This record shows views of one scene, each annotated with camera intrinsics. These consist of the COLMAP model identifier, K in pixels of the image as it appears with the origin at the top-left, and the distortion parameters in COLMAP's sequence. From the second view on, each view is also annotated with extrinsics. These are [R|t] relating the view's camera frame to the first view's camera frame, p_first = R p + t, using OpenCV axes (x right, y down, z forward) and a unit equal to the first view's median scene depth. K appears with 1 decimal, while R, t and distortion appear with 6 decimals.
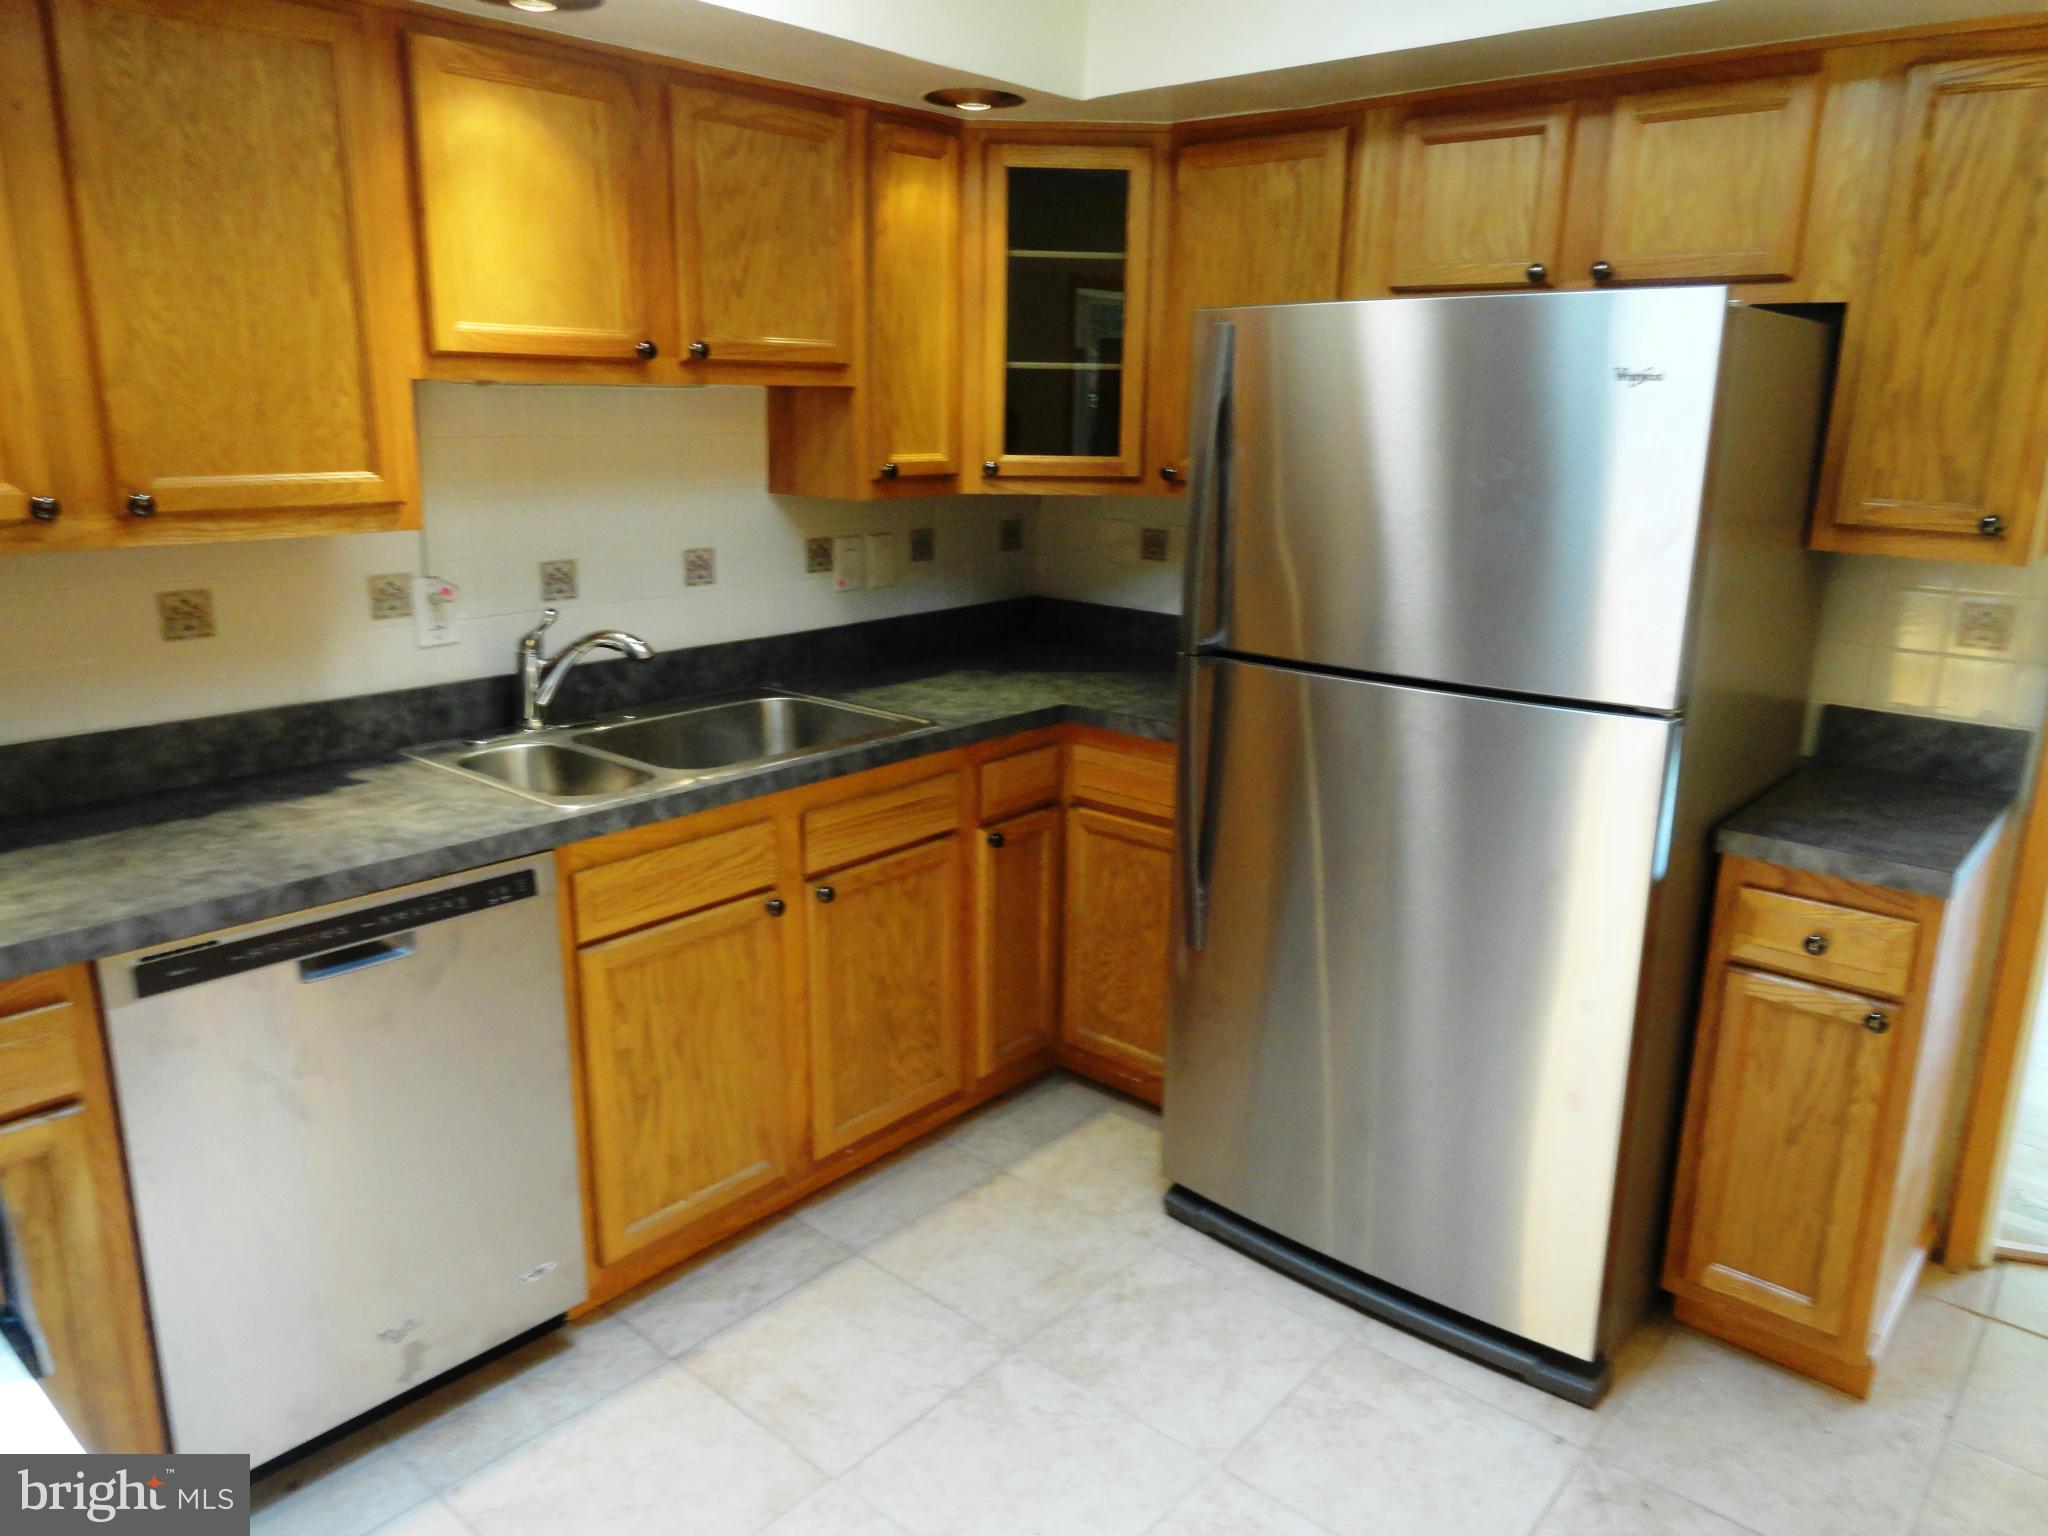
lens RADIAL K [[1414.2, 0, 1030.7], [0, 1414.2, 762.7], [0, 0, 1]] dist [0.001717, -0.001343]
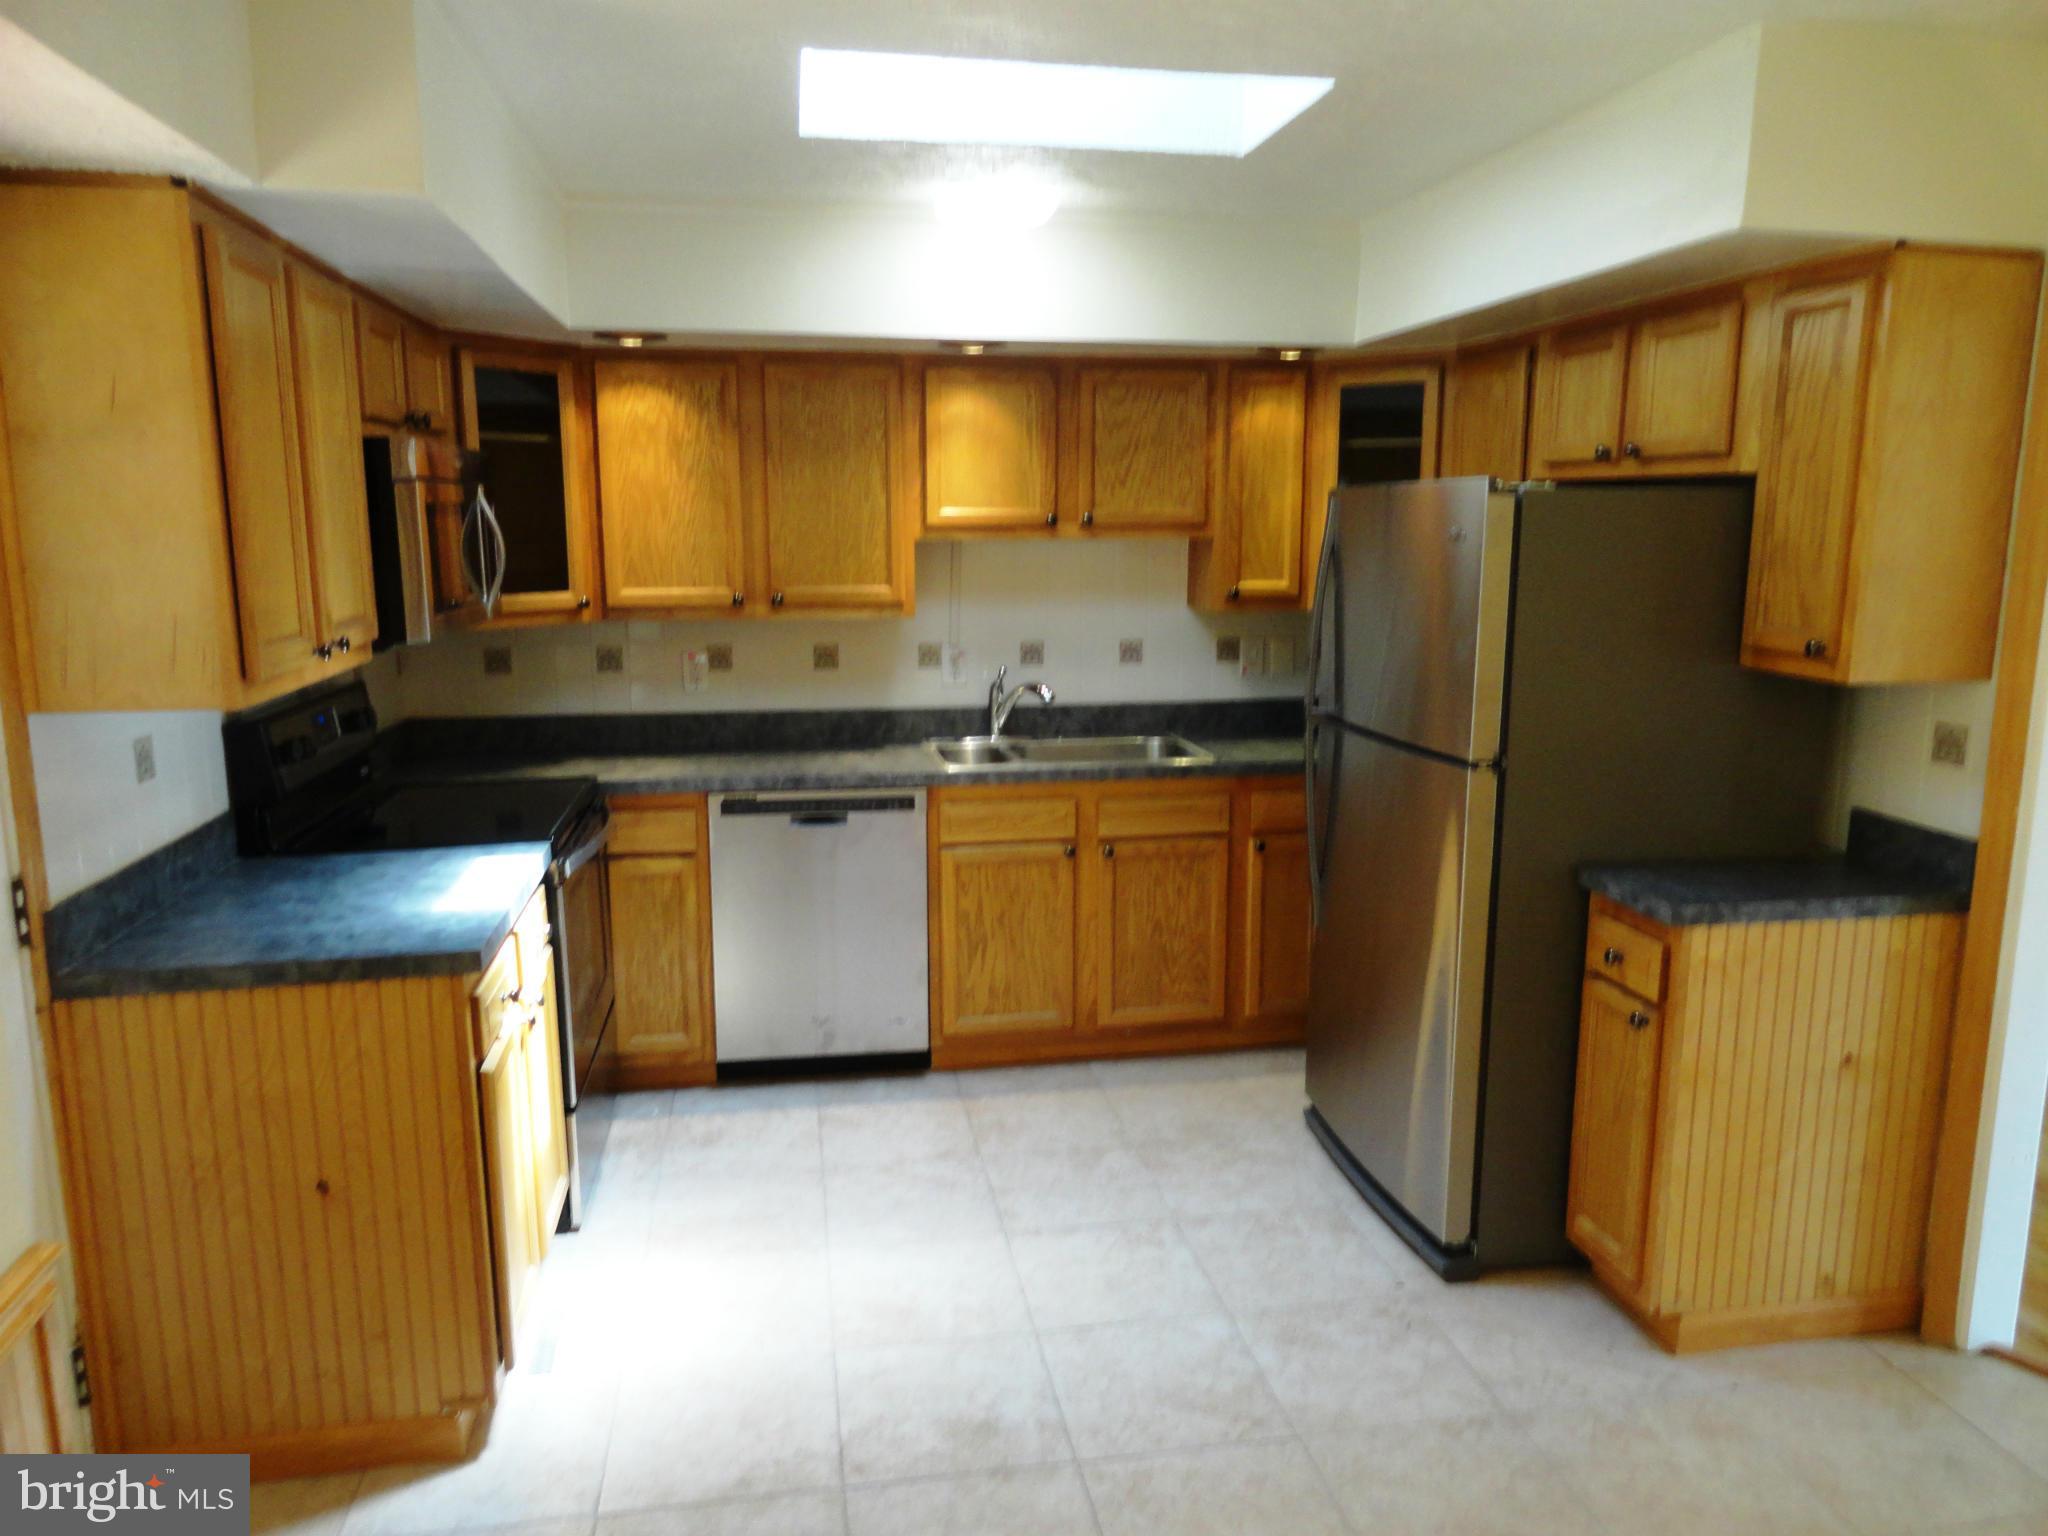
lens RADIAL K [[1414.2, 0, 1030.7], [0, 1414.2, 762.7], [0, 0, 1]] dist [0.001717, -0.001343]
pose [[0.777188, 0.092613, -0.622416, 0.820519], [-0.145481, 0.988758, -0.034533, 0.064669], [0.612221, 0.117388, 0.781924, -0.333438]]
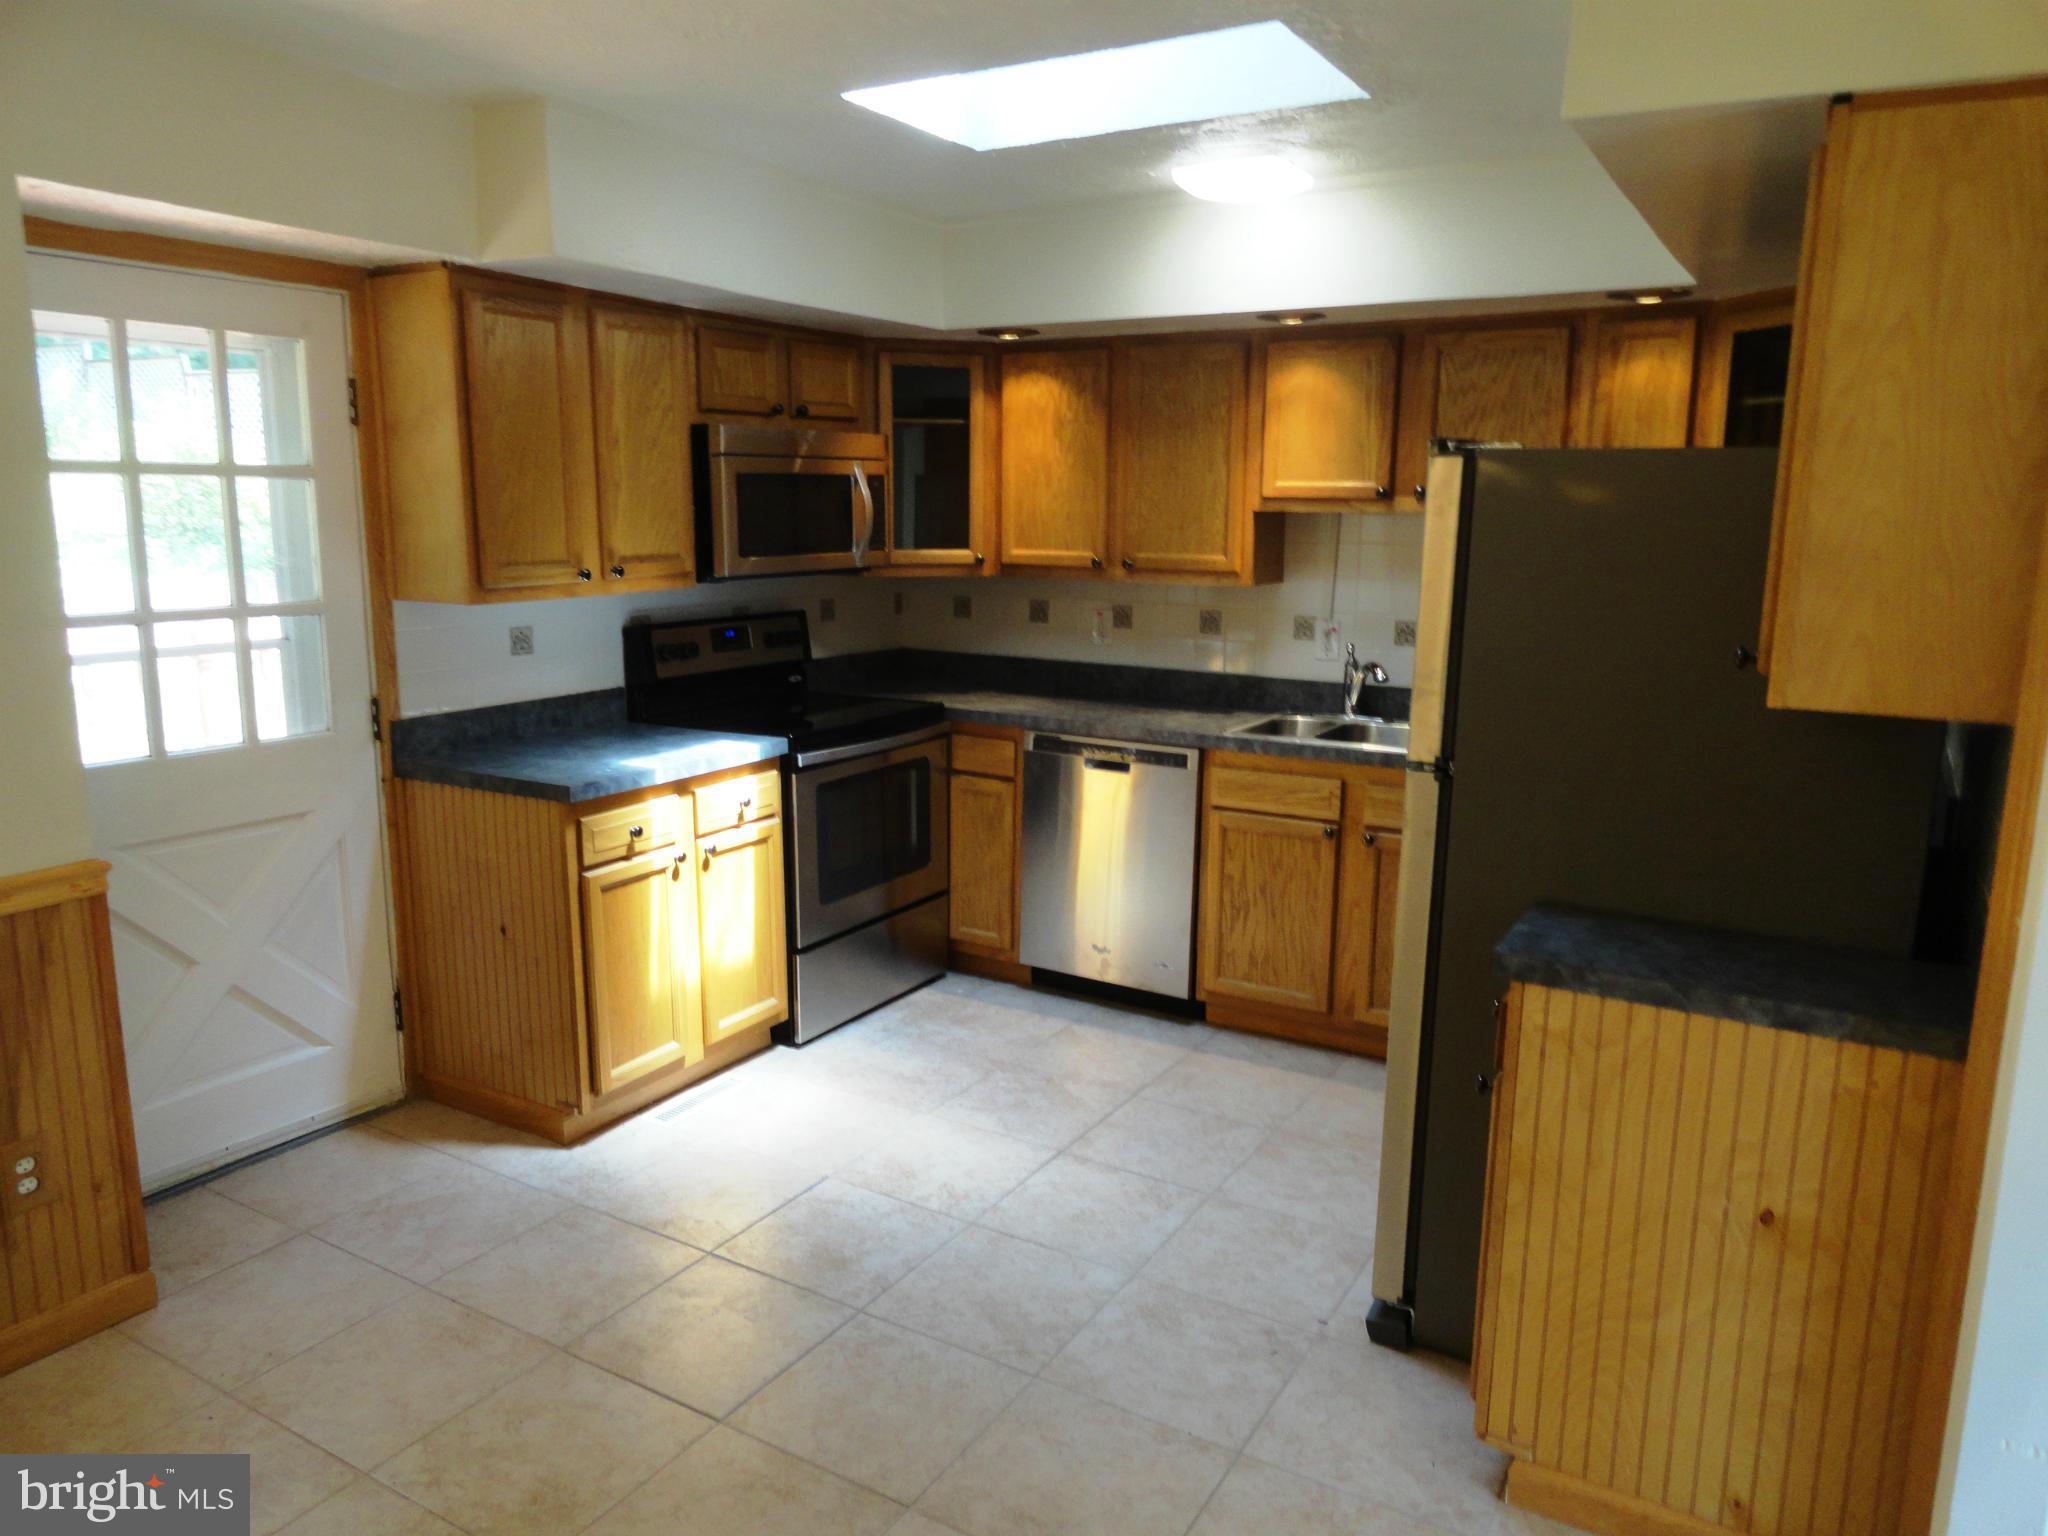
lens RADIAL K [[1414.2, 0, 1030.7], [0, 1414.2, 762.7], [0, 0, 1]] dist [0.001717, -0.001343]
pose [[0.177652, 0.167655, -0.969707, 1.335591], [-0.251619, 0.960365, 0.119943, -0.083886], [0.951382, 0.222689, 0.212796, 0.329172]]
